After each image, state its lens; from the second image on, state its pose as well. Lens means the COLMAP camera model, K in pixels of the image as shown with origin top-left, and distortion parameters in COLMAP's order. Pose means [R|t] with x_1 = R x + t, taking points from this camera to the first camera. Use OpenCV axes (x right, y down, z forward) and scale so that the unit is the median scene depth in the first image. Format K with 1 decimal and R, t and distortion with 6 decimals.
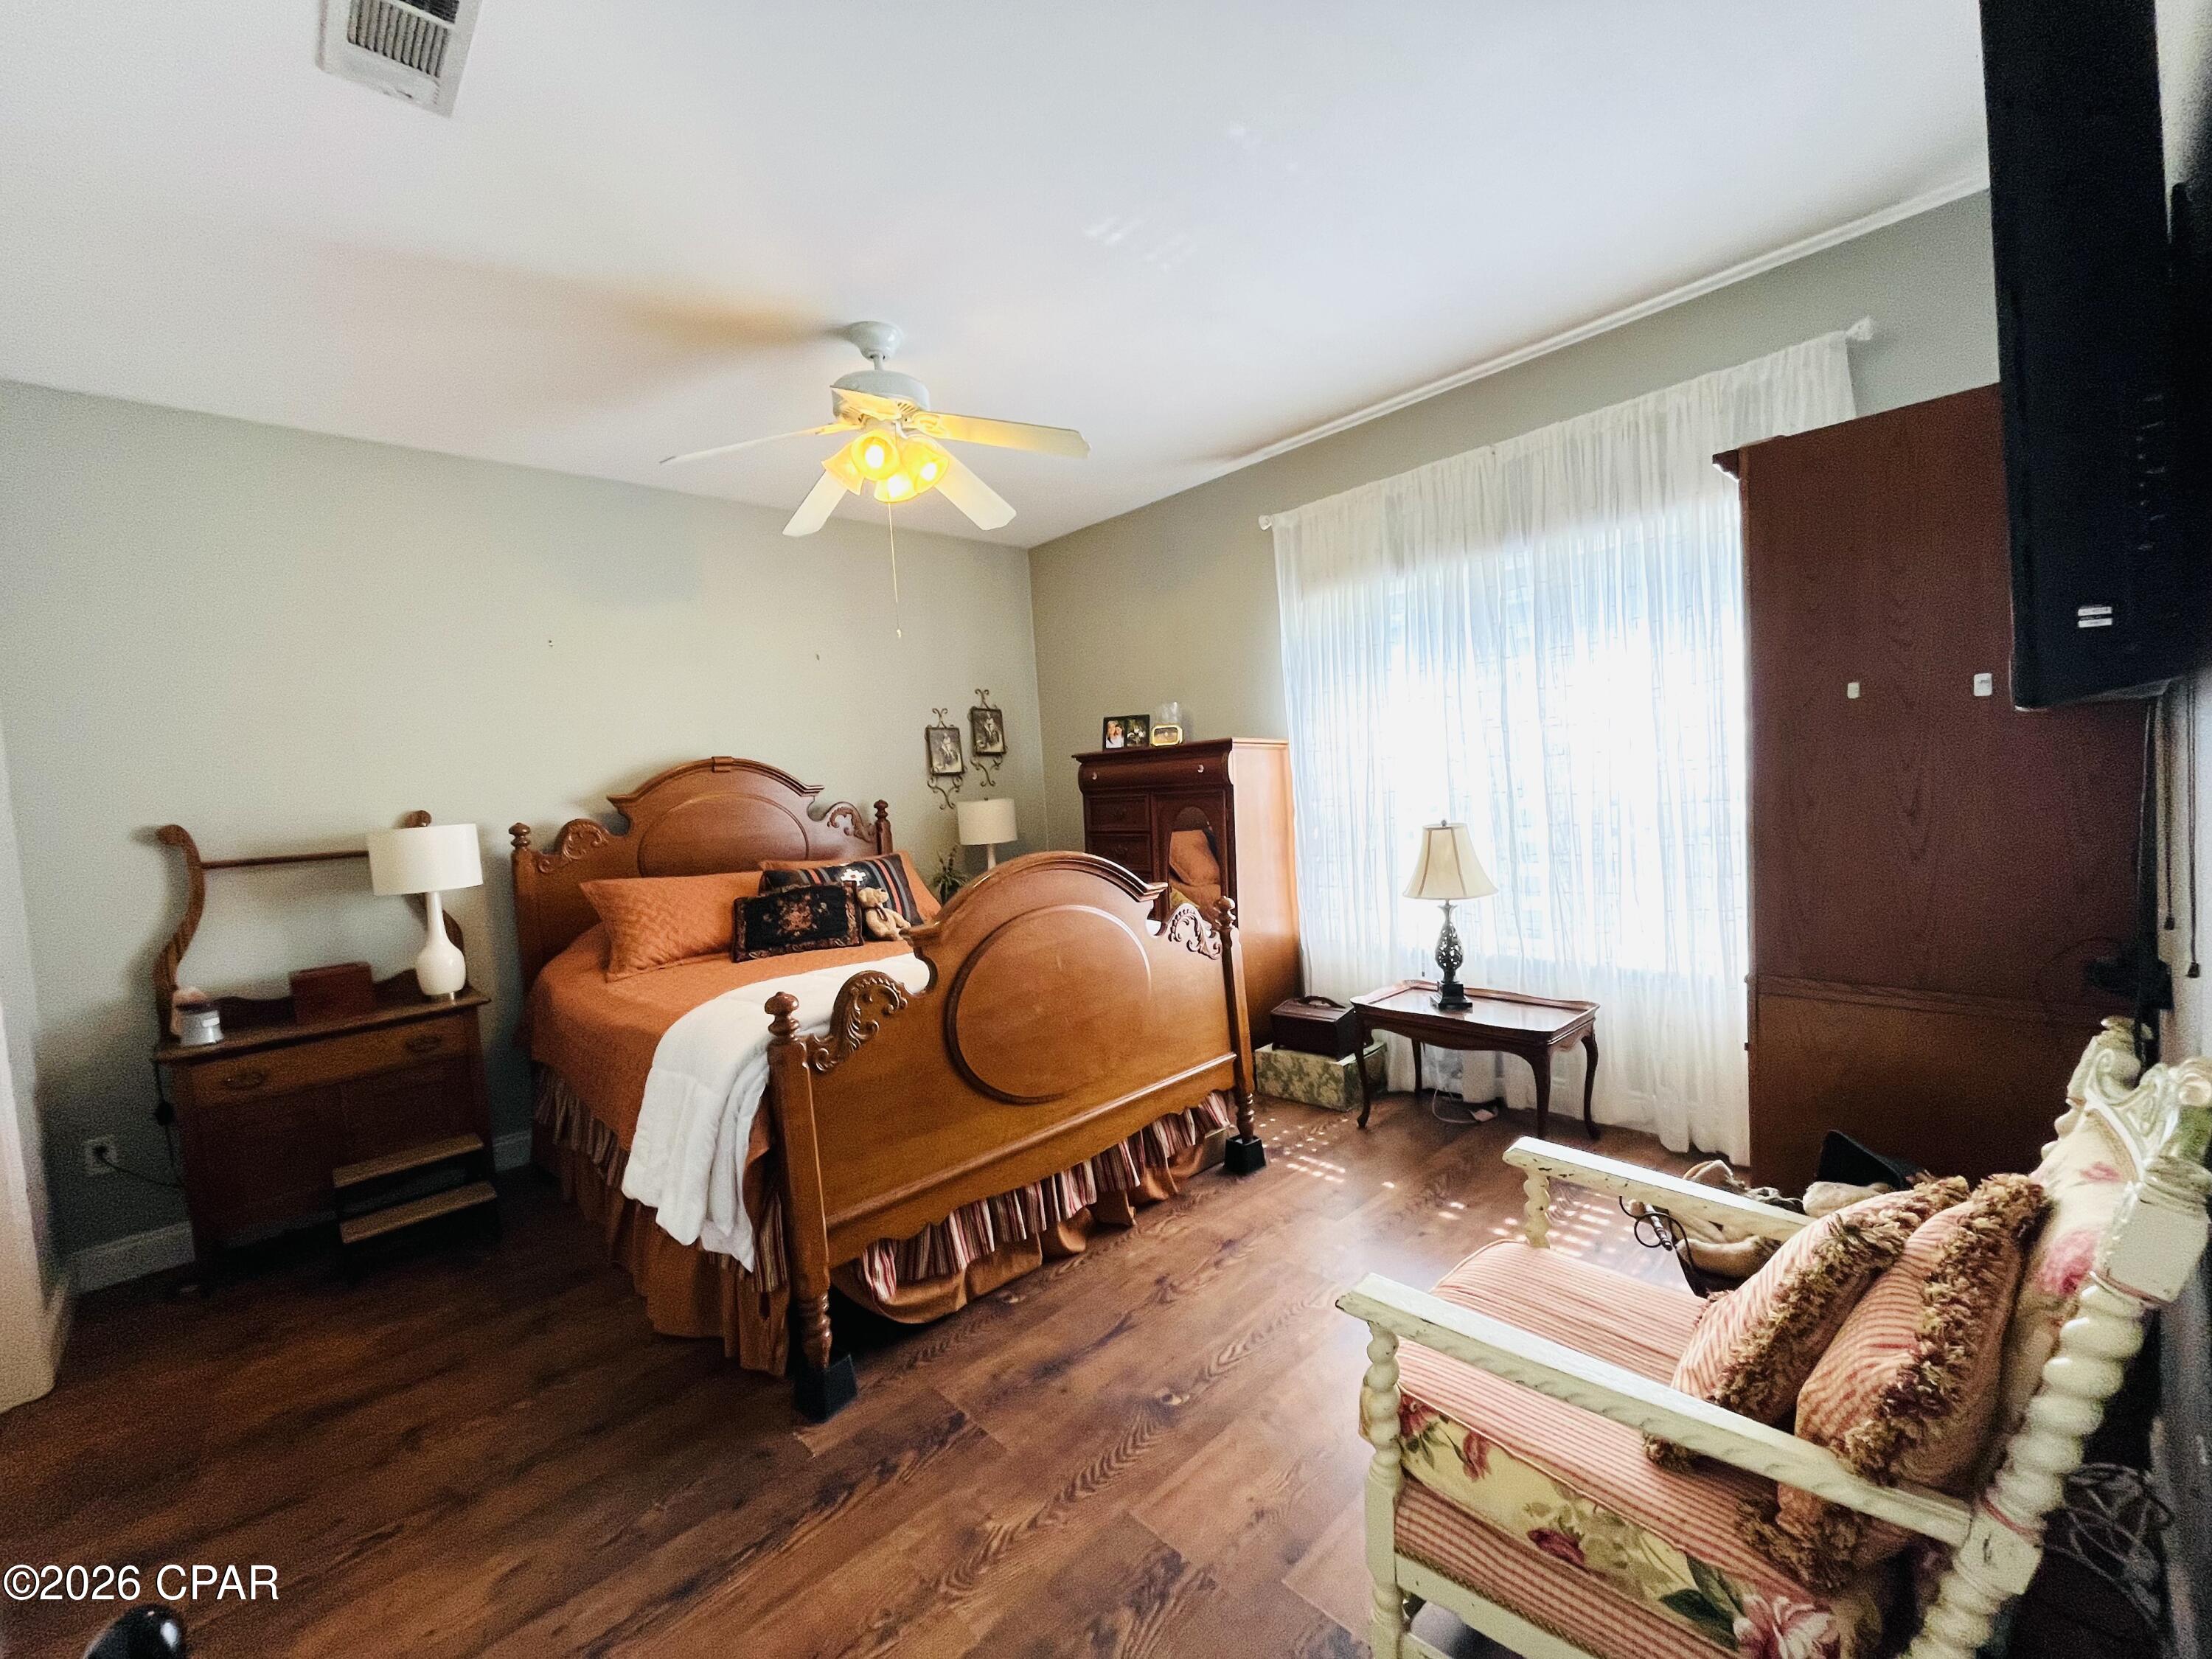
lens RADIAL K [[899.2, 0, 1106.9], [0, 899.2, 827.1], [0, 0, 1]] dist [-0.004601, 0.000109]
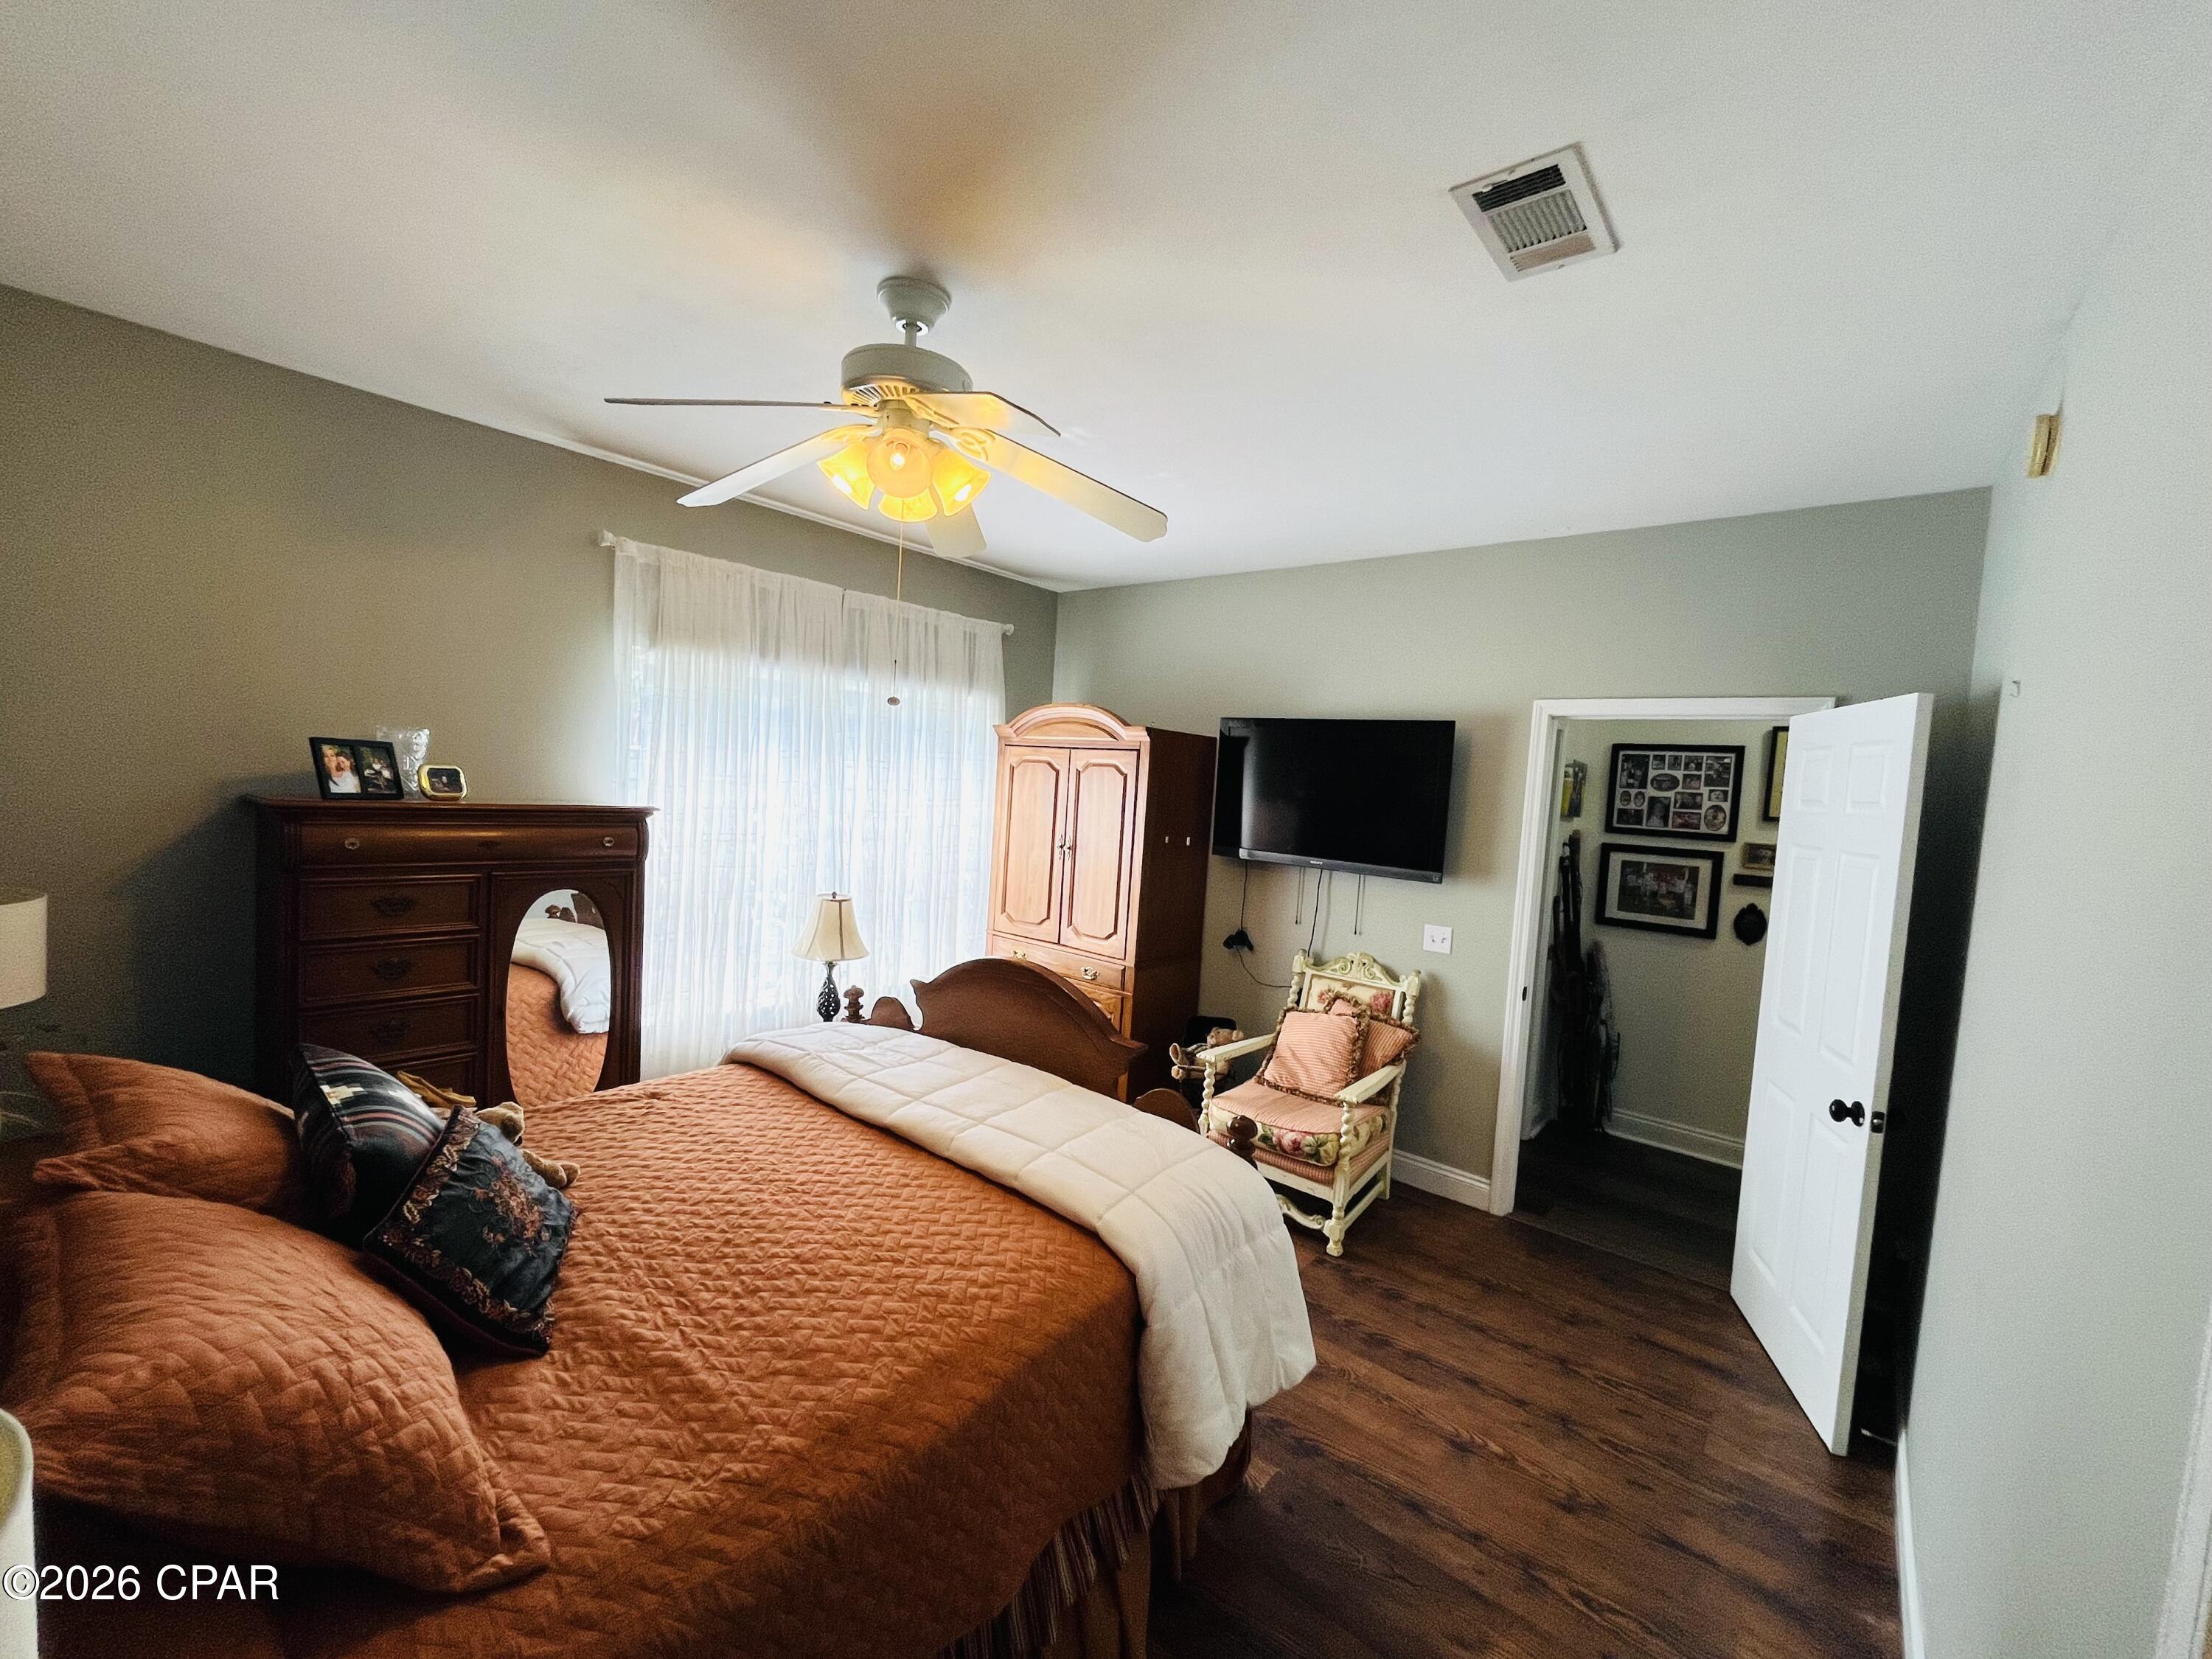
lens RADIAL K [[899.2, 0, 1105.9], [0, 899.2, 832.7], [0, 0, 1]] dist [-0.004601, 0.000109]
pose [[-0.110859, -0.003858, 0.993829, -0.695804], [-0.011809, 0.999927, 0.002565, -0.077238], [-0.993766, -0.011452, -0.110897, 0.634333]]
